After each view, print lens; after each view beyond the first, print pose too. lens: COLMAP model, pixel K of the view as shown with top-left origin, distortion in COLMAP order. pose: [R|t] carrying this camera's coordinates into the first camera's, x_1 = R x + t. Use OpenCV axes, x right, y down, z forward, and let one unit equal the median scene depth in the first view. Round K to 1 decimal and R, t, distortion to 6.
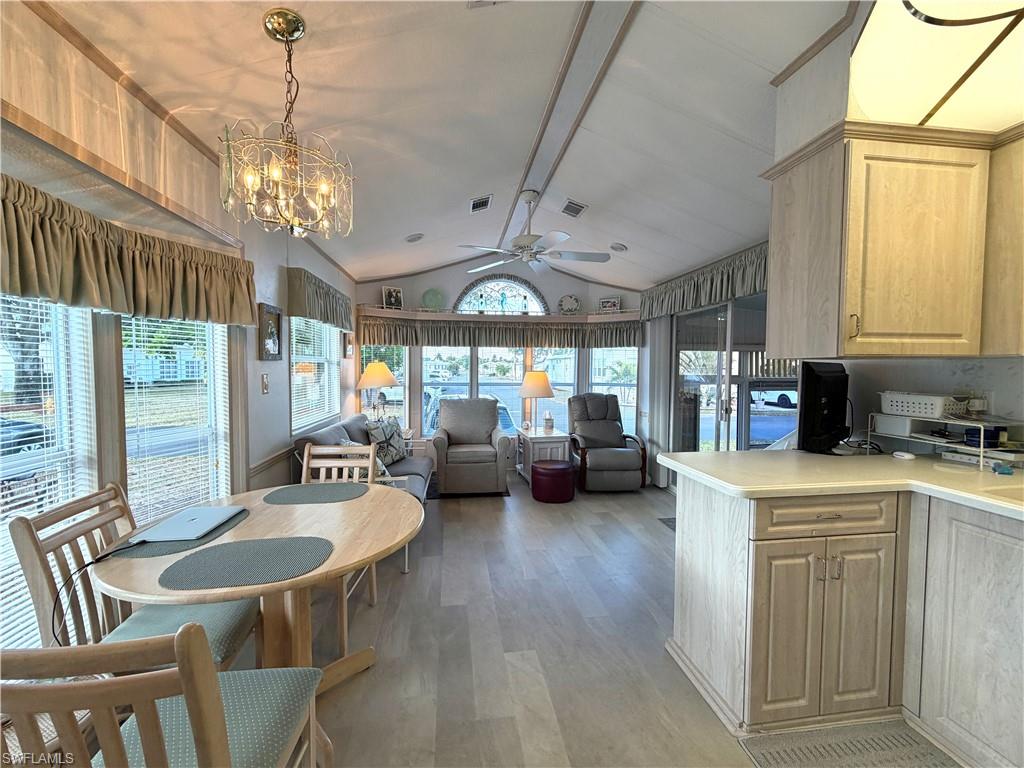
lens RADIAL K [[408.2, 0, 508.8], [0, 408.2, 385.6], [0, 0, 1]] dist [0.000813, -0.000251]
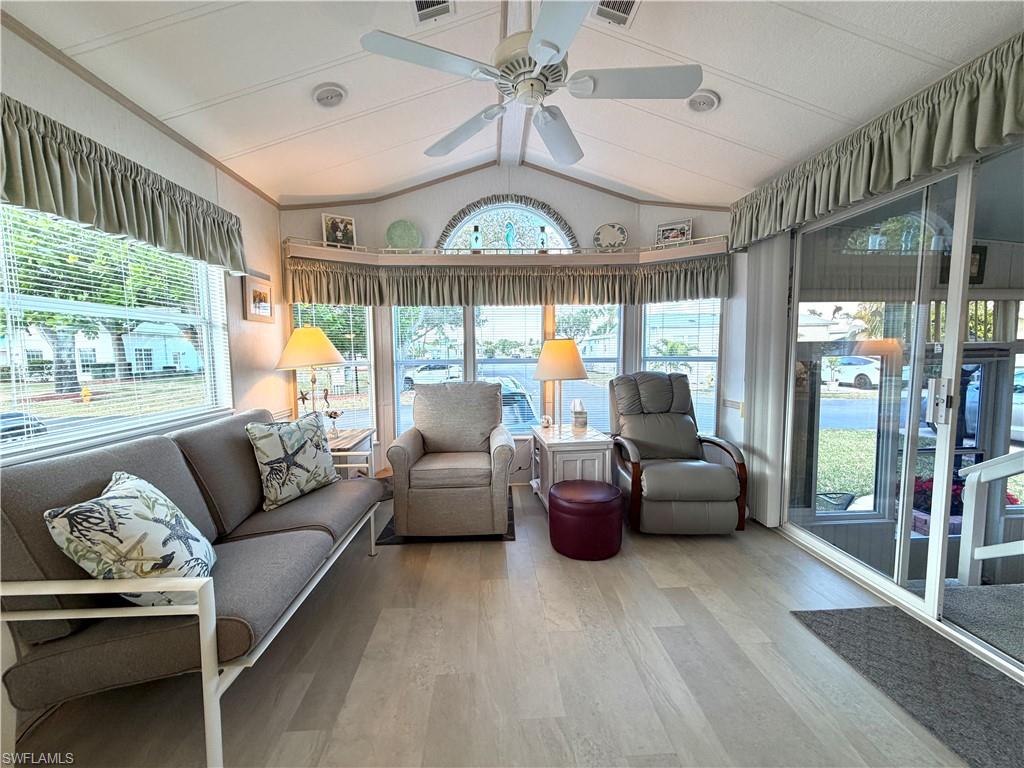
lens RADIAL K [[408.2, 0, 508.8], [0, 408.2, 385.6], [0, 0, 1]] dist [0.000813, -0.000251]
pose [[0.995697, -0.010687, -0.092055, 0.063109], [0.014314, 0.999143, 0.038833, 0.016899], [0.091562, -0.039983, 0.994996, 0.469016]]
